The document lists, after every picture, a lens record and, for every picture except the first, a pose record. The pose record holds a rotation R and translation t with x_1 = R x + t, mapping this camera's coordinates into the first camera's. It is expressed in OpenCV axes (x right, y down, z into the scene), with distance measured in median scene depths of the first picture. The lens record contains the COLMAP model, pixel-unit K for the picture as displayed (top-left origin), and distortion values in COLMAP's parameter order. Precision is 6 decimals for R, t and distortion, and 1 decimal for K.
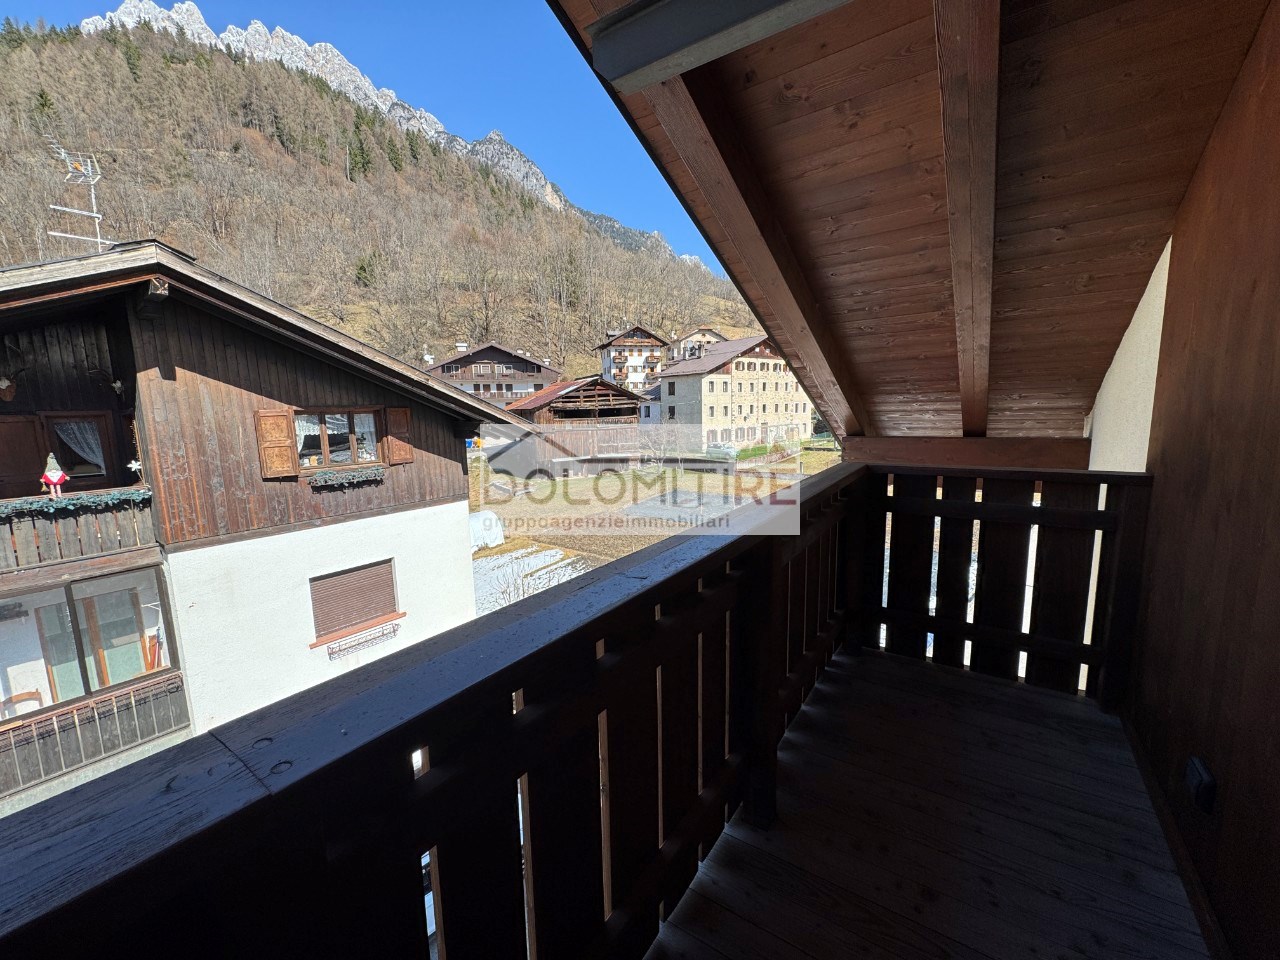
lens RADIAL K [[519.2, 0, 640.0], [0, 519.2, 480.0], [0, 0, 1]] dist [0.010112, -0.000130]
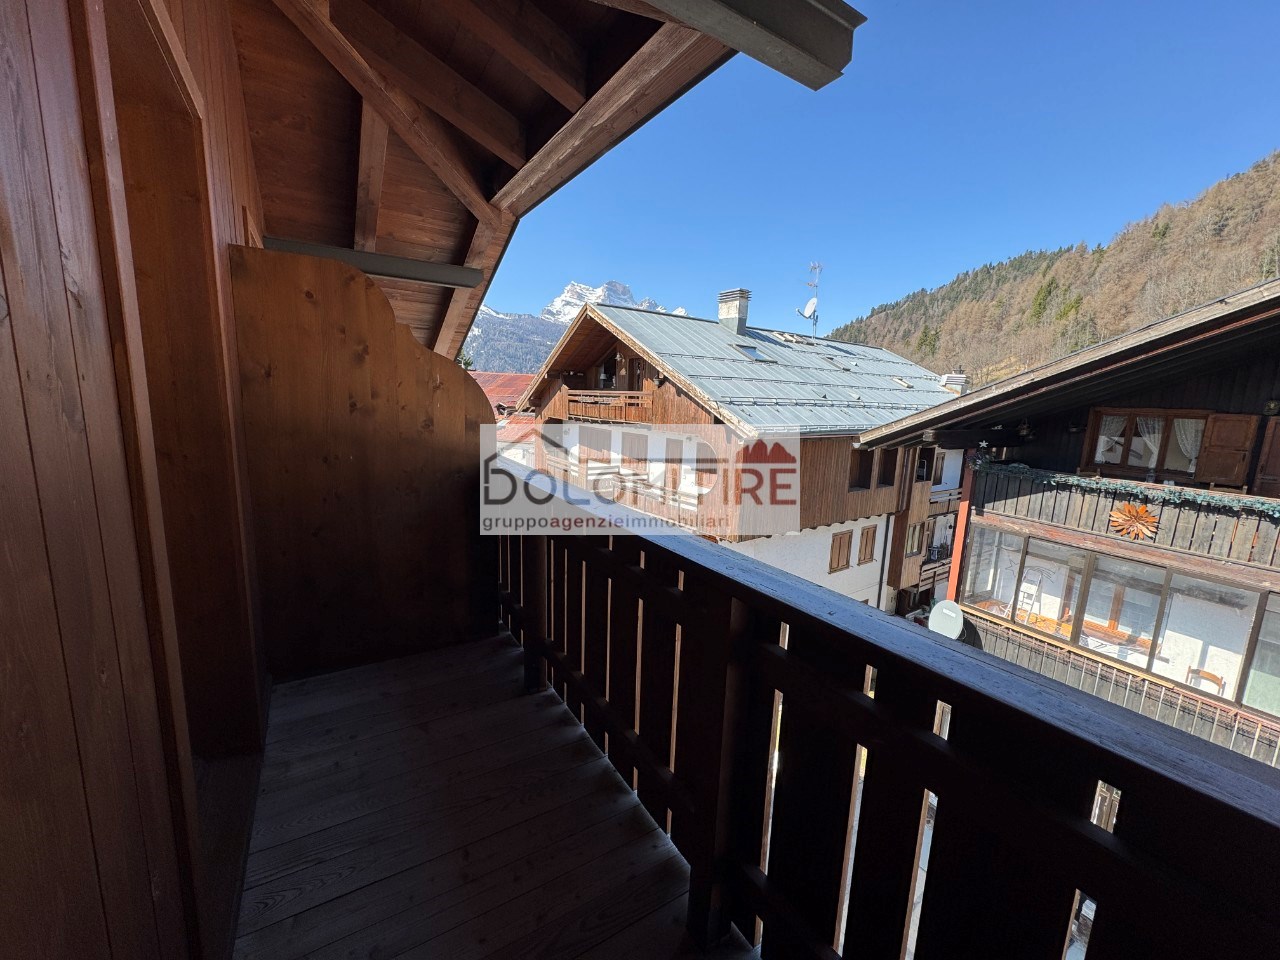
lens RADIAL K [[519.2, 0, 640.0], [0, 519.2, 480.0], [0, 0, 1]] dist [0.010112, -0.000130]
pose [[-0.400082, 0.153918, -0.903462, 0.228707], [-0.162342, 0.958305, 0.235152, -0.042704], [0.901986, 0.240750, -0.358414, 0.266736]]
